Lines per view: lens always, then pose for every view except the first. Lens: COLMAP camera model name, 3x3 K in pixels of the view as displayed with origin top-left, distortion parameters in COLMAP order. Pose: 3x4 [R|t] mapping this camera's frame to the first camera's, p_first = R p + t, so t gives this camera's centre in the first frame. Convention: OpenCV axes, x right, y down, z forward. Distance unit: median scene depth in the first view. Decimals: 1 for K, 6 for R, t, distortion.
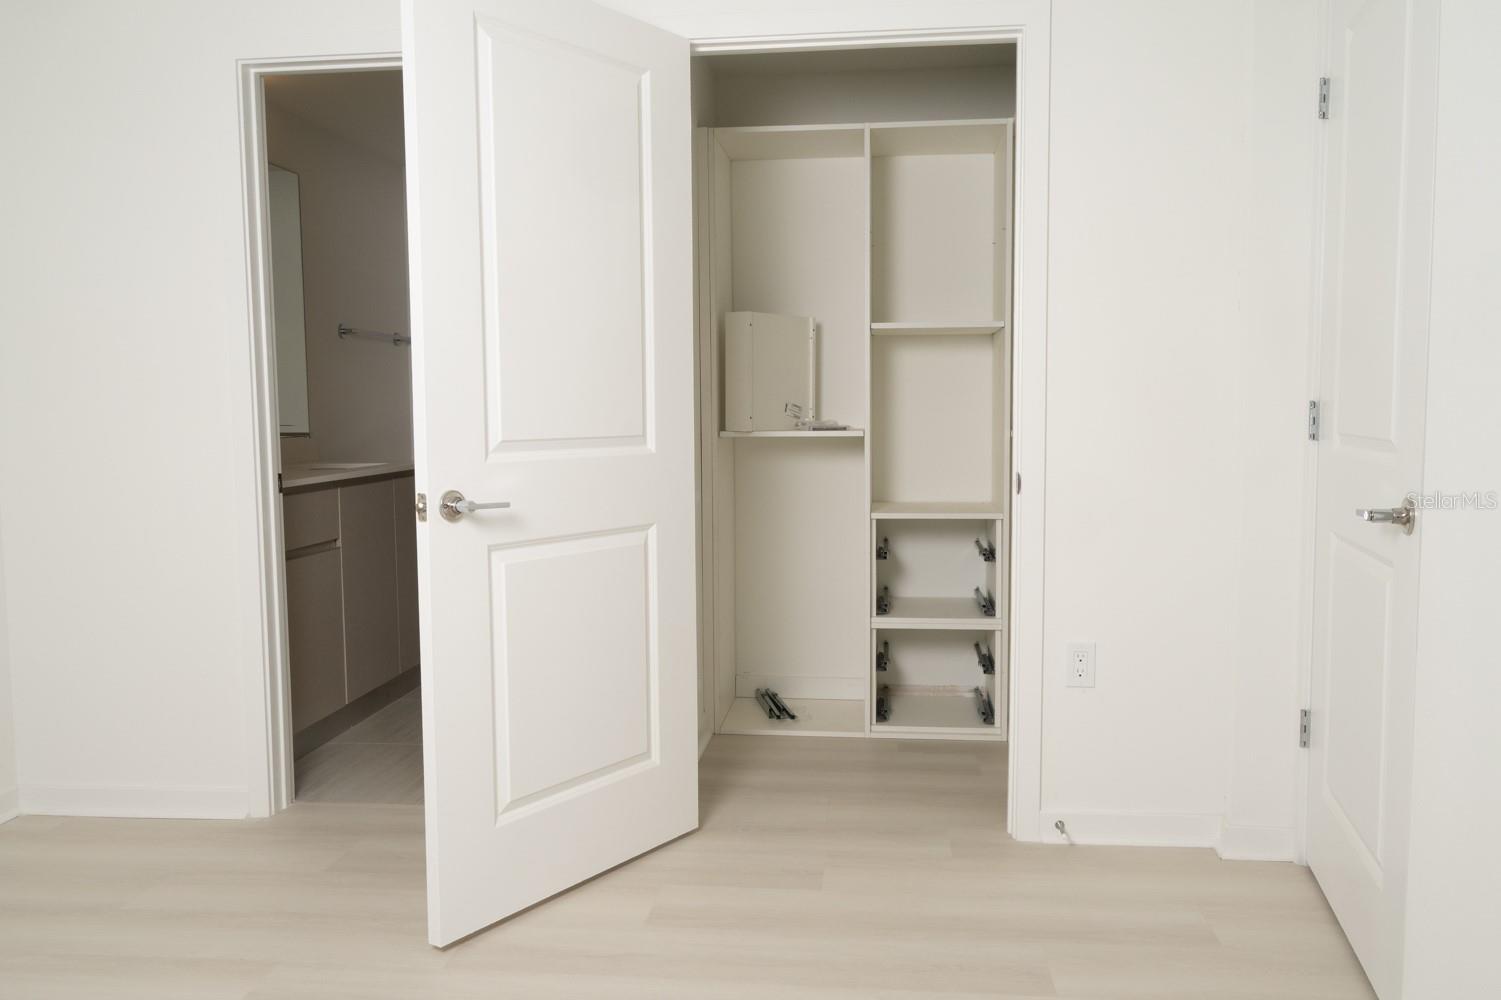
lens RADIAL K [[1146.1, 0, 747.9], [0, 1146.1, 499.0], [0, 0, 1]] dist [0.020234, -0.022390]
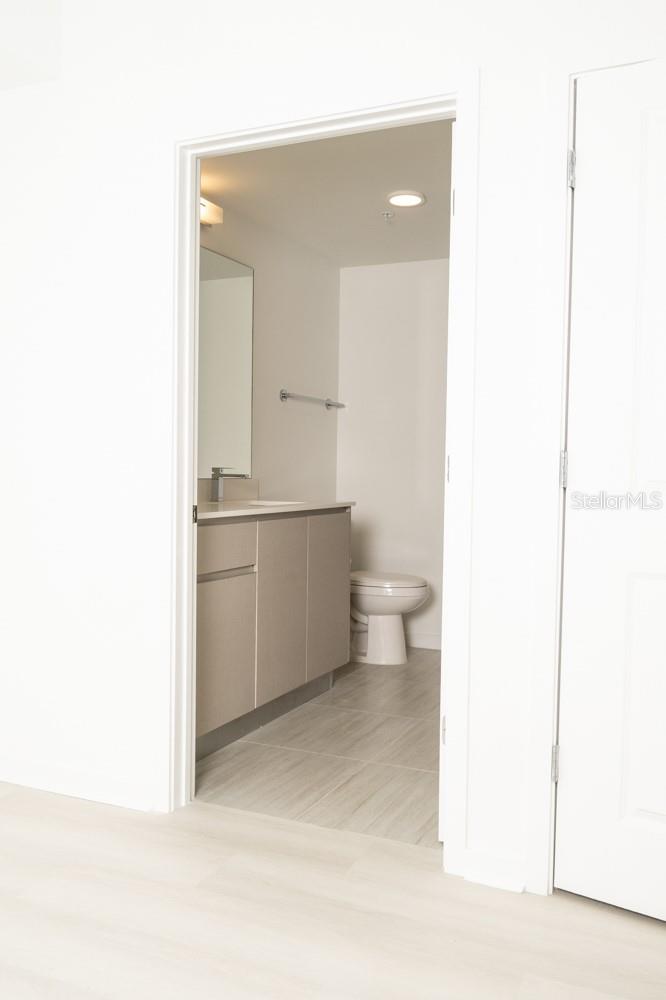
lens RADIAL K [[836.6, 0, 326.6], [0, 836.6, 496.1], [0, 0, 1]] dist [0.059238, 0.003074]
pose [[0.944384, 0.036636, -0.326799, -0.014119], [-0.052664, 0.997798, -0.040330, -0.005202], [0.324602, 0.055297, 0.944233, 0.249735]]
